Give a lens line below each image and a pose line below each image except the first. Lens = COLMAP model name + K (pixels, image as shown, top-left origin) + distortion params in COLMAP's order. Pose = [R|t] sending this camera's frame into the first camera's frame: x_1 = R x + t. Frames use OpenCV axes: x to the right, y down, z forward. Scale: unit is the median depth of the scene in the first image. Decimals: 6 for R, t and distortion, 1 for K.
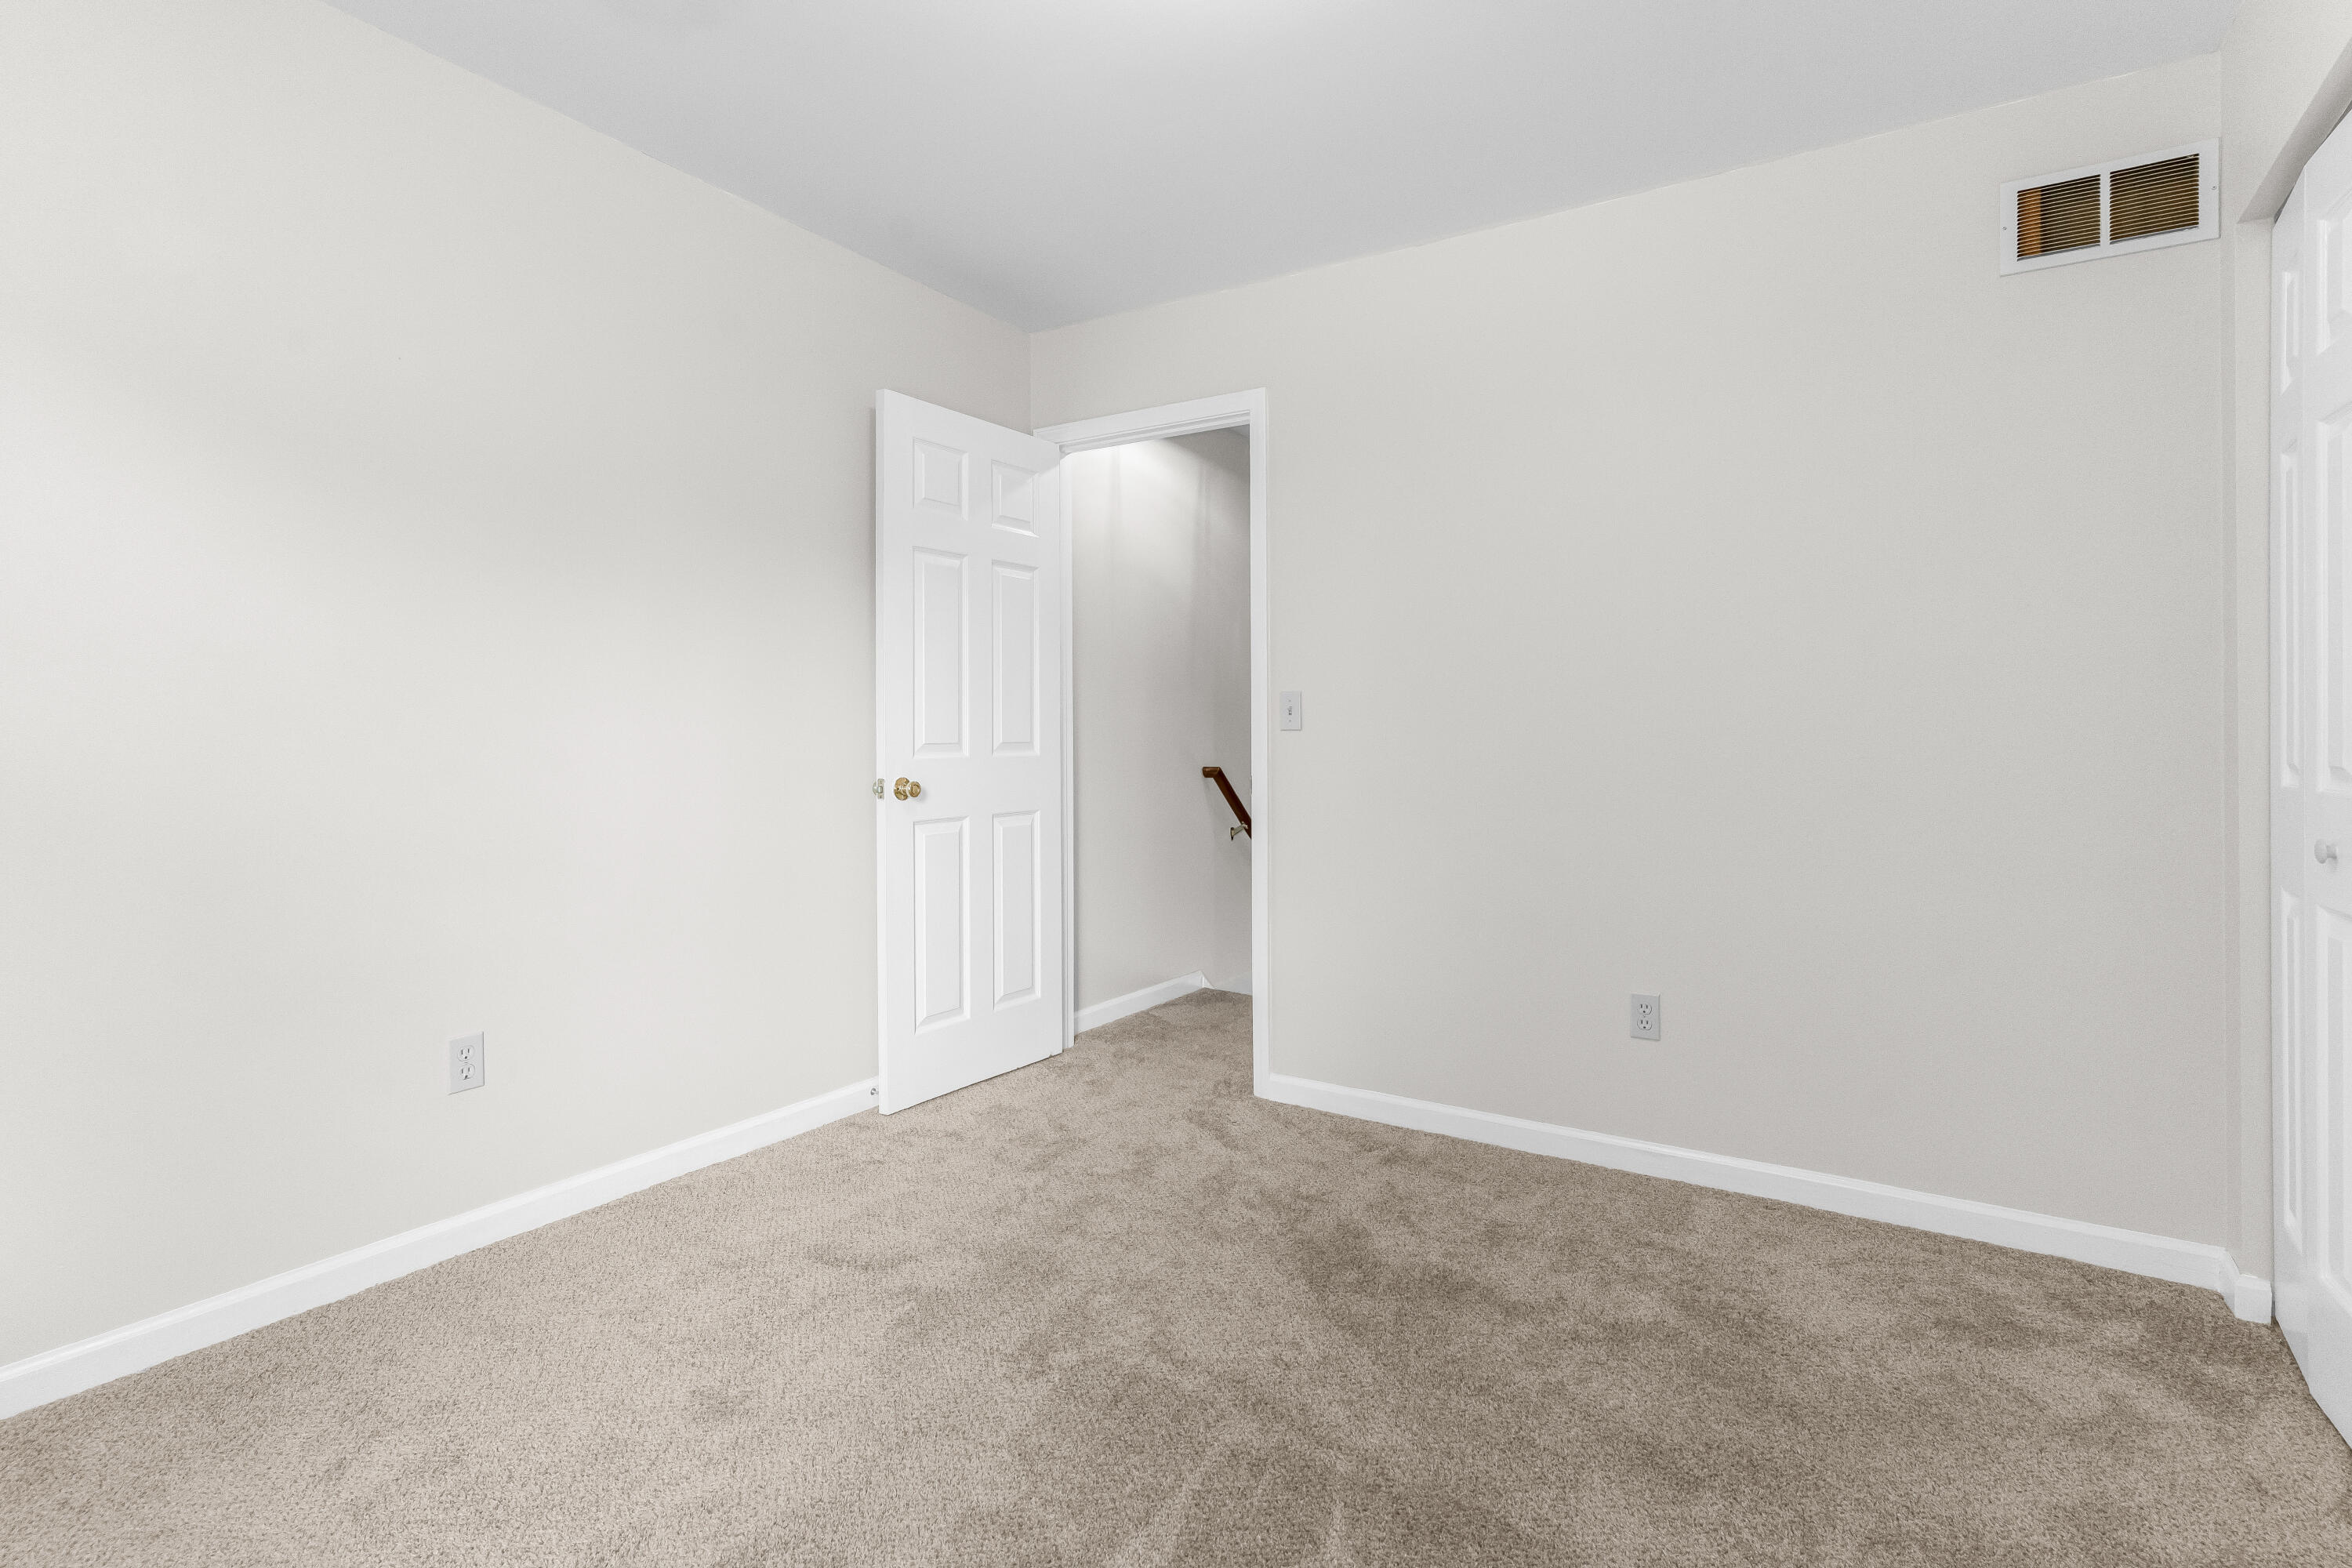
lens RADIAL K [[1130.2, 0, 1181.2], [0, 1130.2, 770.2], [0, 0, 1]] dist [0.002838, 0.000013]
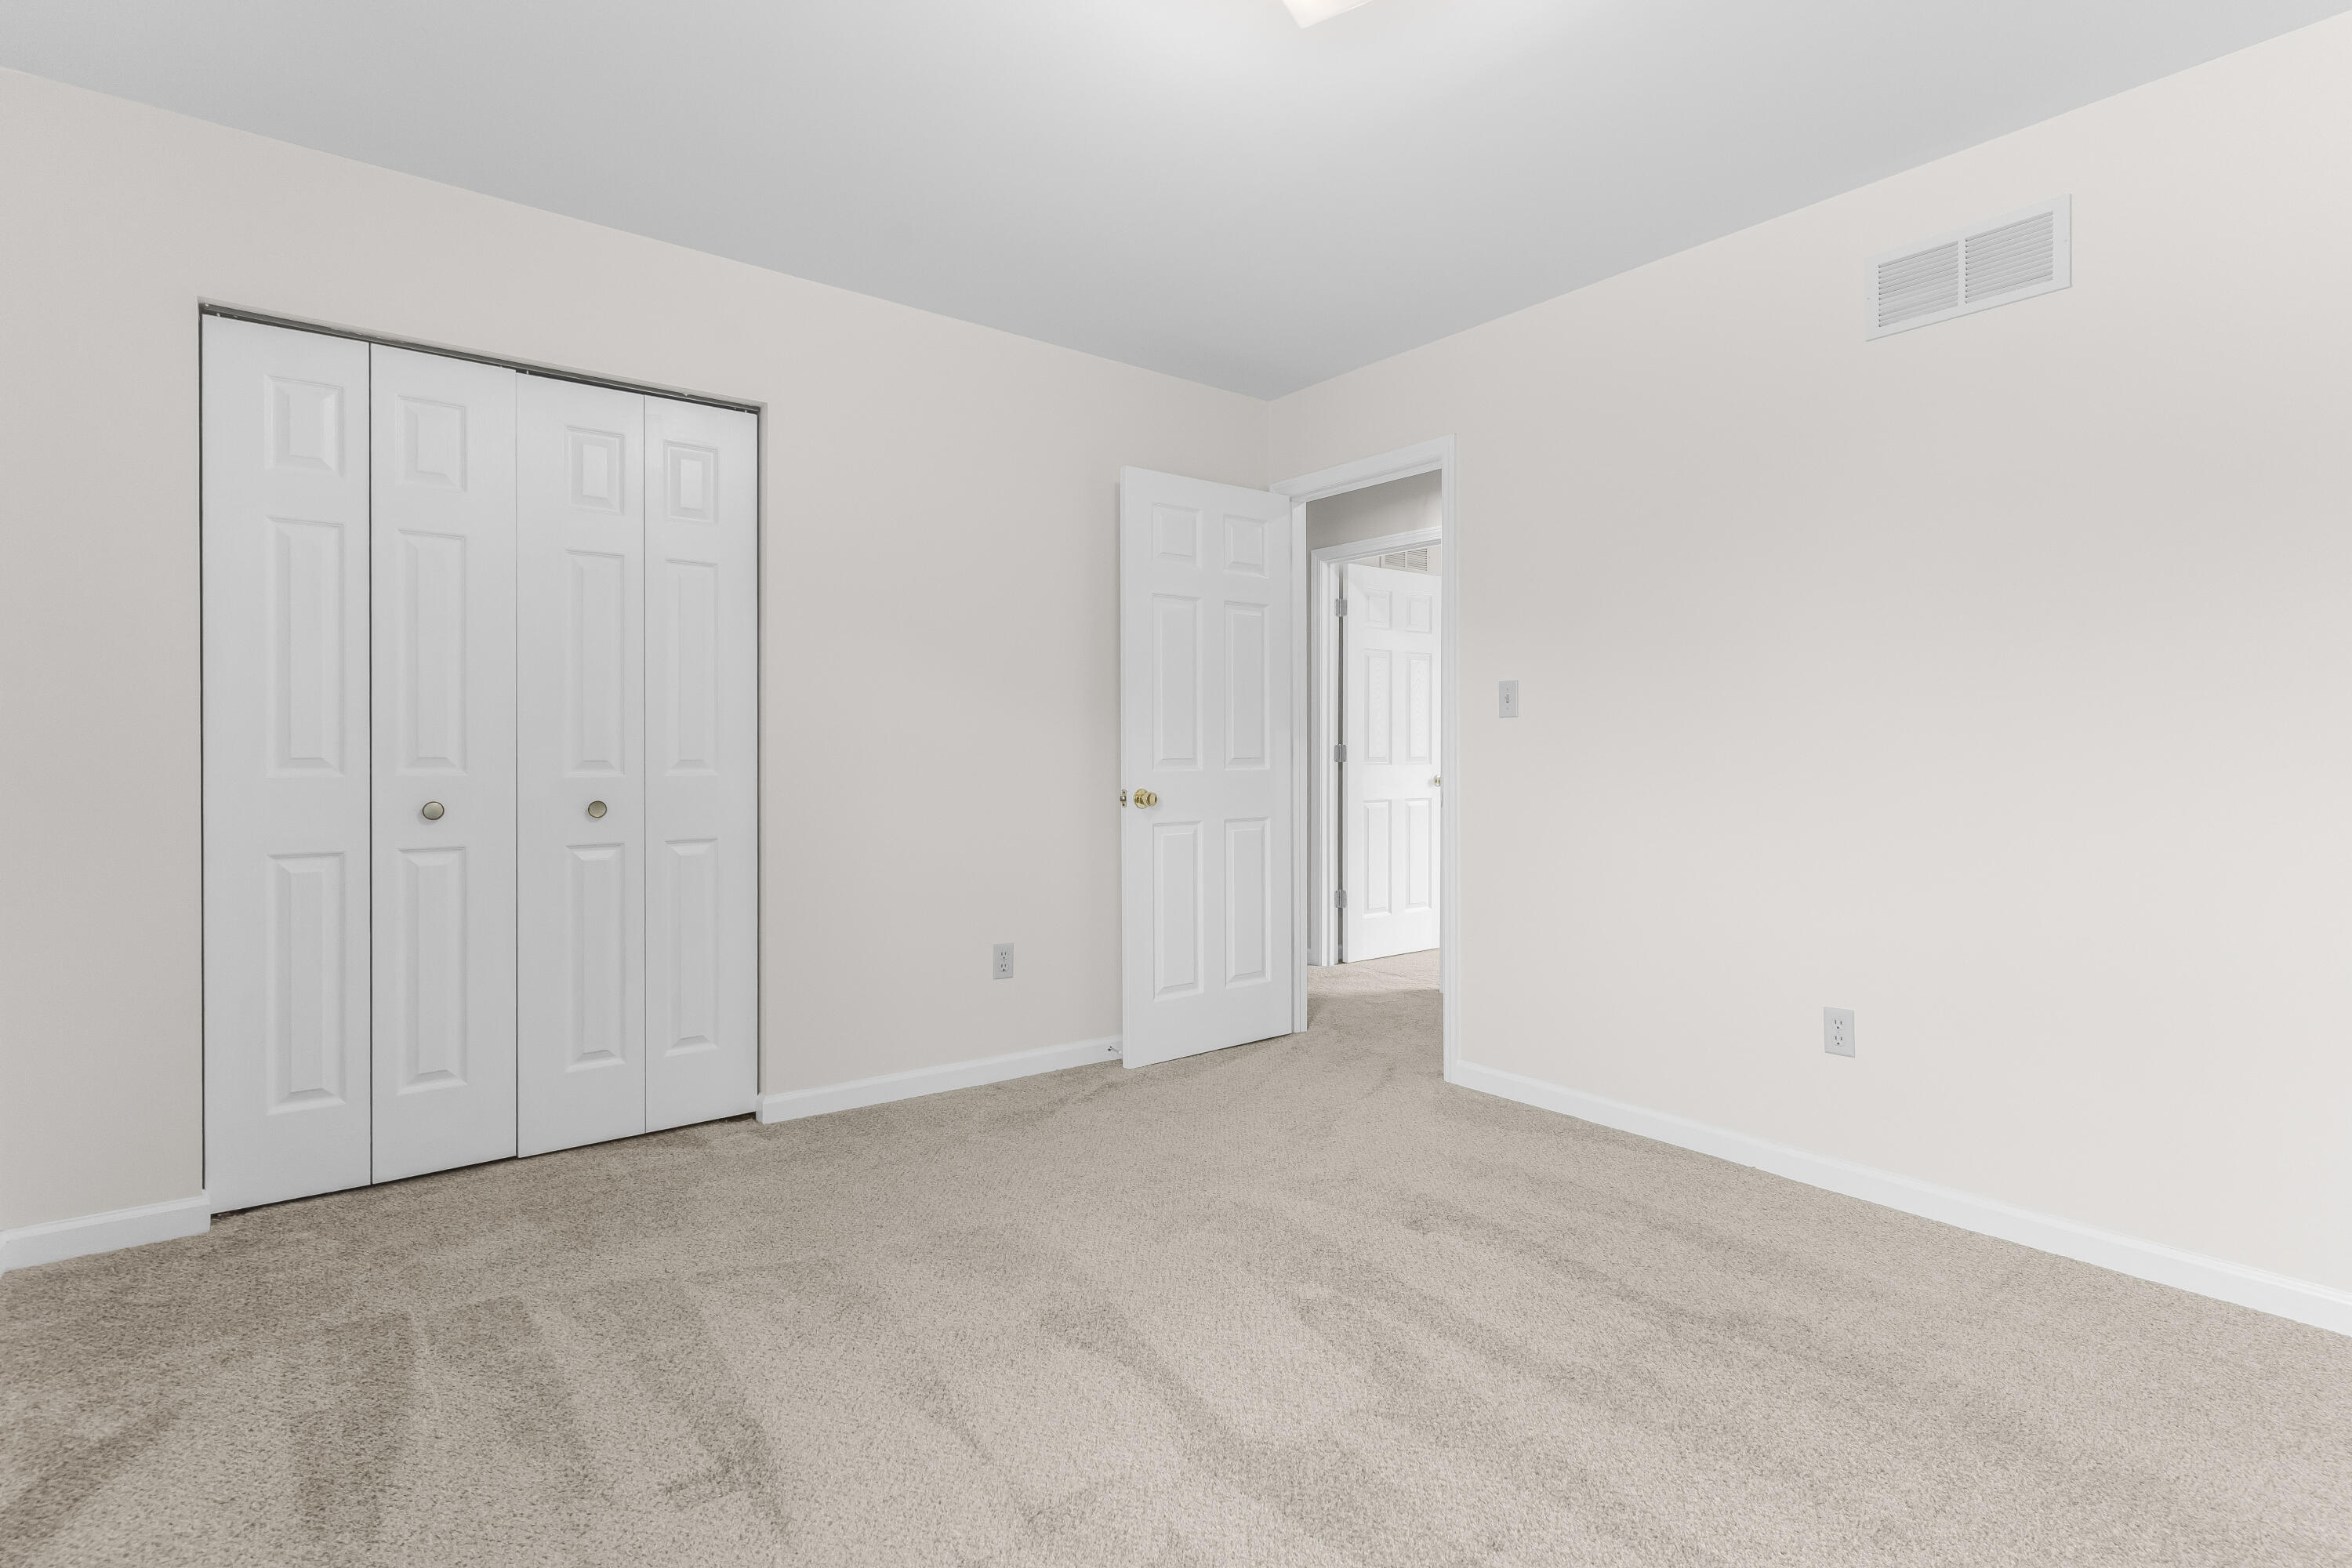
lens RADIAL K [[1130.2, 0, 1181.2], [0, 1130.2, 770.2], [0, 0, 1]] dist [0.002838, 0.000013]
pose [[0.945462, -0.003355, -0.325716, 0.180136], [-0.001179, 0.999905, -0.013721, 0.003807], [0.325731, 0.013356, 0.945368, -0.115563]]
